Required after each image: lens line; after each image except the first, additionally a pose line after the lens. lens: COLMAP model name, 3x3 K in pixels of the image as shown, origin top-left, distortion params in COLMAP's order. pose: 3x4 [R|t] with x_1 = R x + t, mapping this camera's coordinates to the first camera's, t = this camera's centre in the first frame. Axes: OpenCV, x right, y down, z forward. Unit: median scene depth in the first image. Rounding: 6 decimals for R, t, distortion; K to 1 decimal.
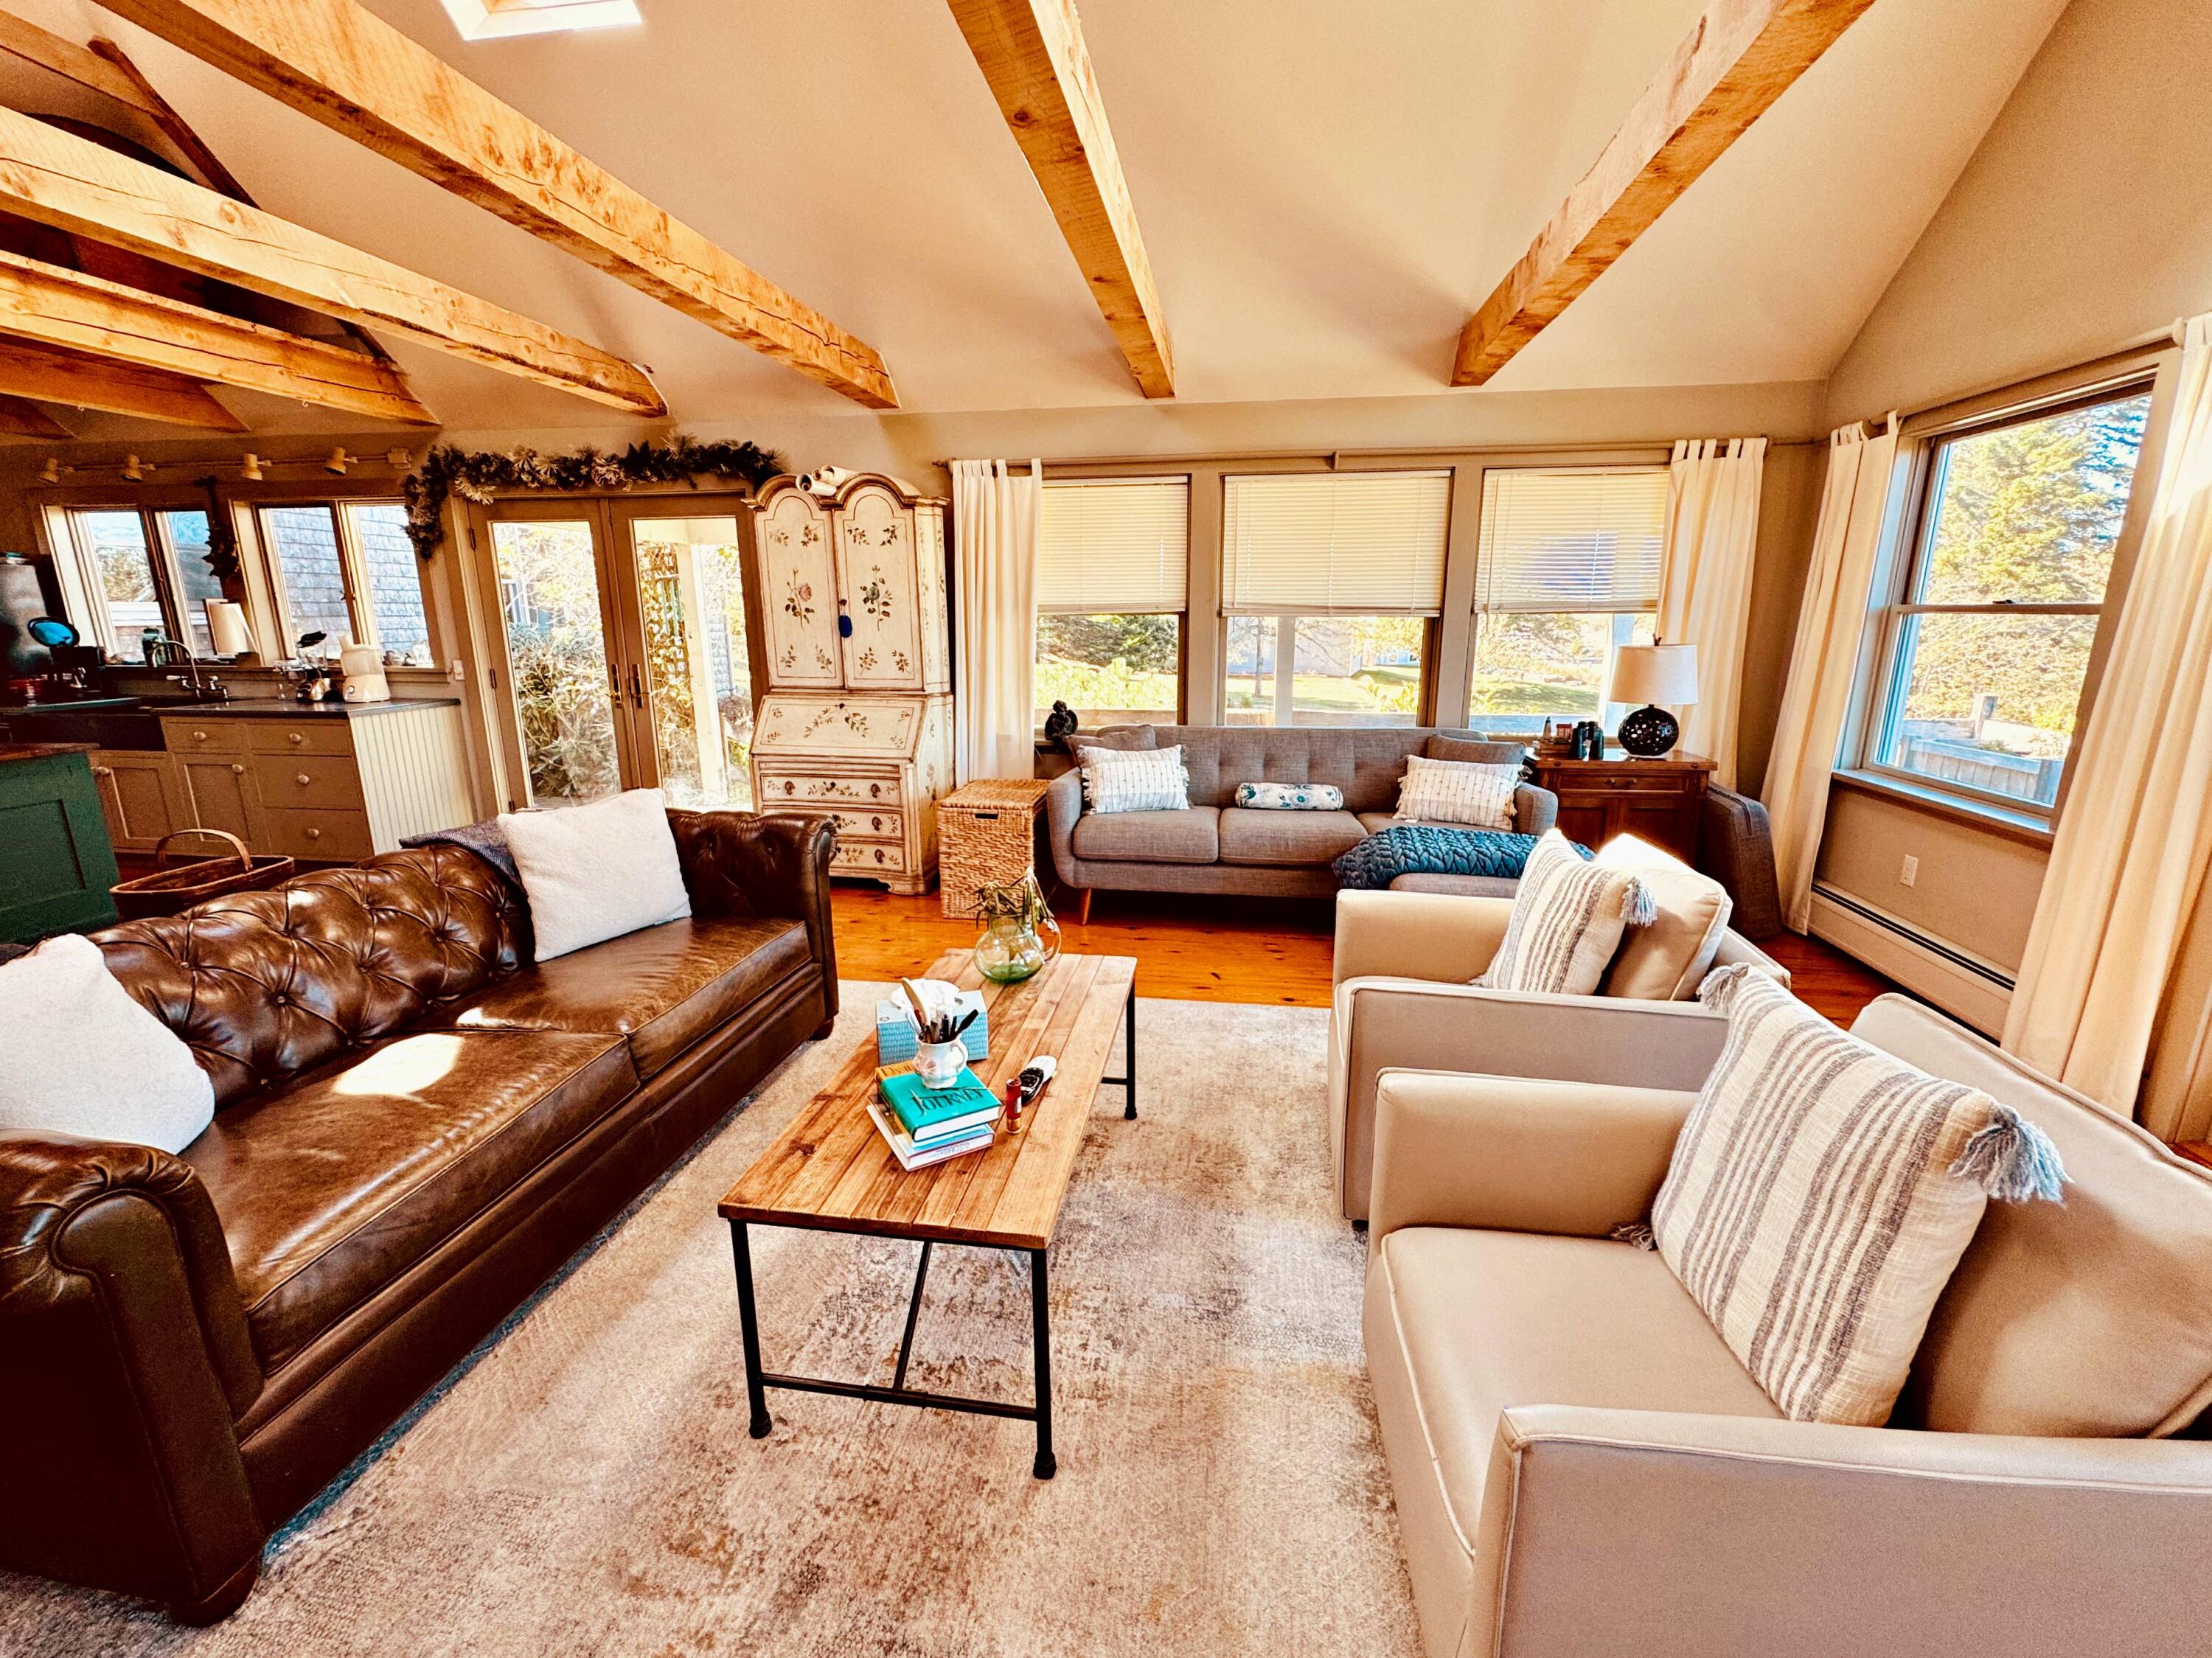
lens RADIAL K [[927.9, 0, 1100.0], [0, 927.9, 825.5], [0, 0, 1]] dist [-0.003187, -0.001394]
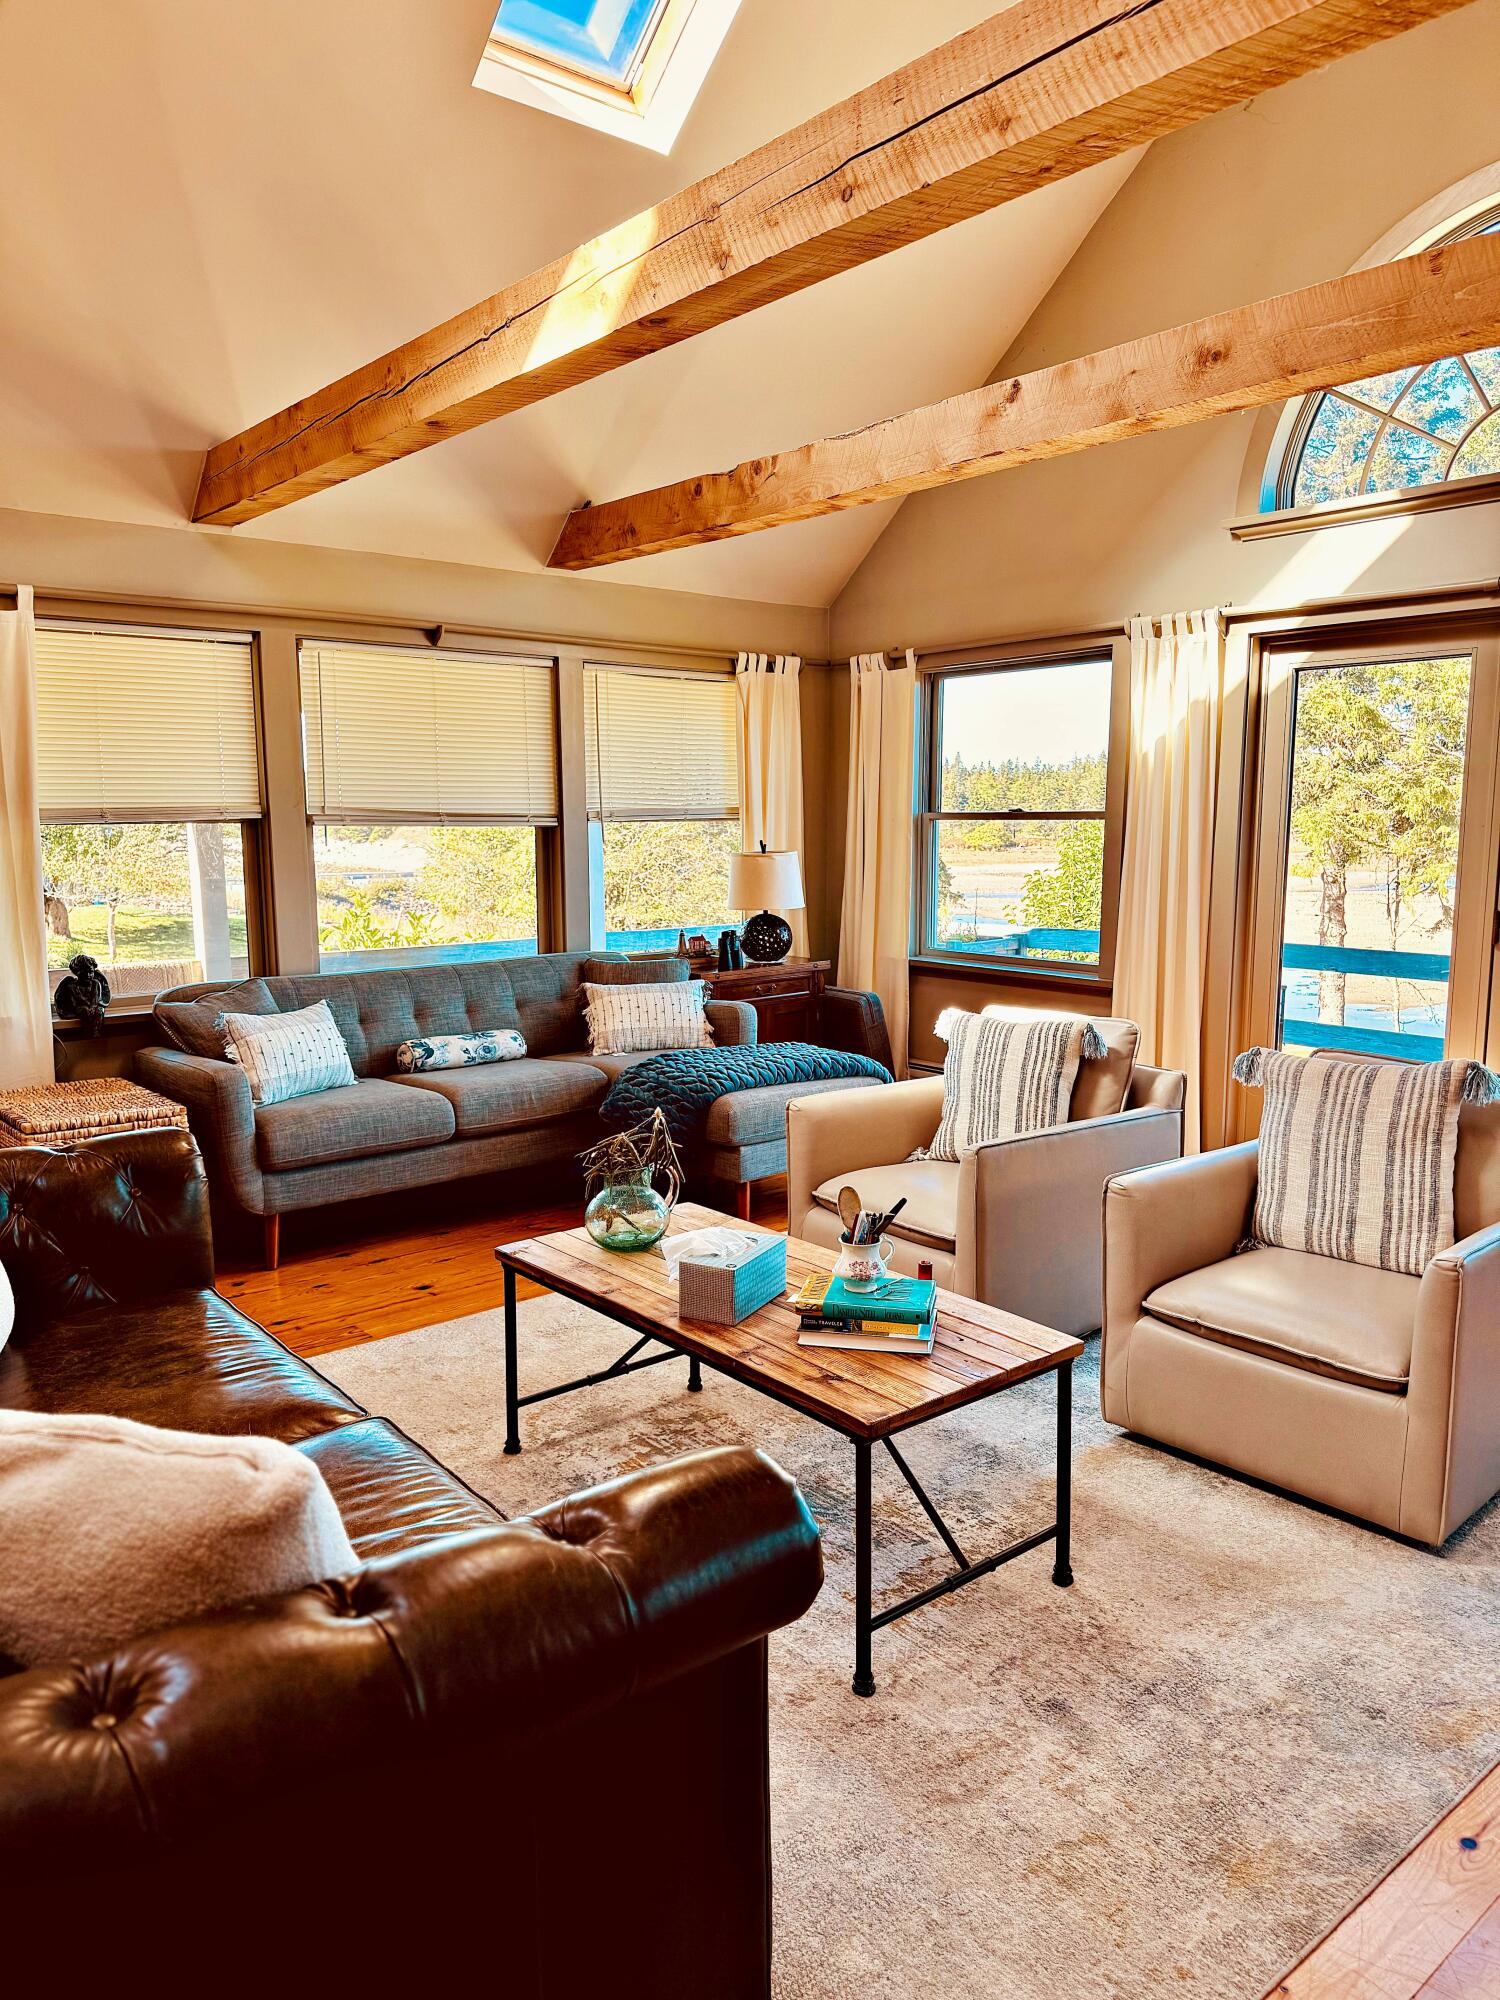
lens RADIAL K [[1399.5, 0, 747.7], [0, 1399.5, 1011.0], [0, 0, 1]] dist [0.054201, -0.061329]
pose [[0.663669, -0.104815, 0.740647, -0.560801], [0.169811, 0.985395, -0.012711, -0.008101], [-0.728497, 0.134206, 0.671775, 0.015316]]
